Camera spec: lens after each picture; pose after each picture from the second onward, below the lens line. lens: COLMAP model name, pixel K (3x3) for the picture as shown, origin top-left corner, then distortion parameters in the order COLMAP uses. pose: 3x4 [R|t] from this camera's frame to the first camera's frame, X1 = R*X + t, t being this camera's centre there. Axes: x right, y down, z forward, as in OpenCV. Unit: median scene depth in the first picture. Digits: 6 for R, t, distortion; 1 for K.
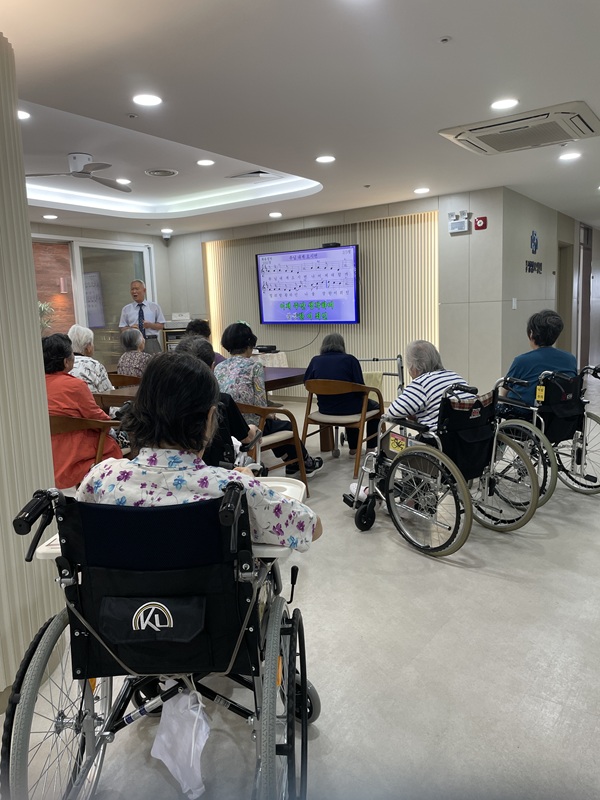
lens RADIAL K [[604.4, 0, 300.0], [0, 604.4, 400.0], [0, 0, 1]] dist [0.053440, -0.109627]
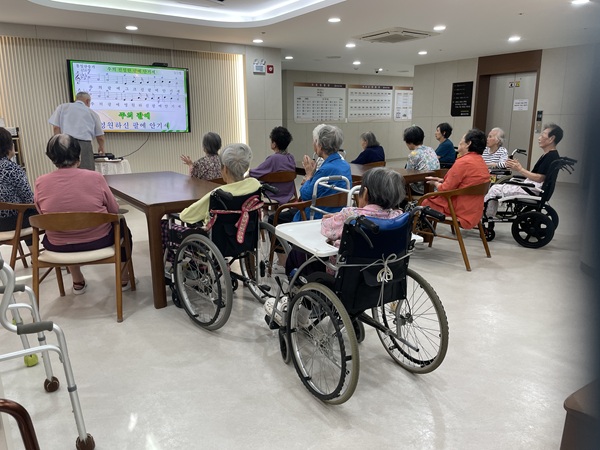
lens RADIAL K [[453.3, 0, 300.0], [0, 453.3, 225.0], [0, 0, 1]] dist [0.053440, -0.109627]
pose [[0.318381, -0.174338, 0.931794, -0.745474], [0.132621, 0.981468, 0.138317, -0.039006], [-0.938640, 0.079538, 0.335602, 0.485242]]
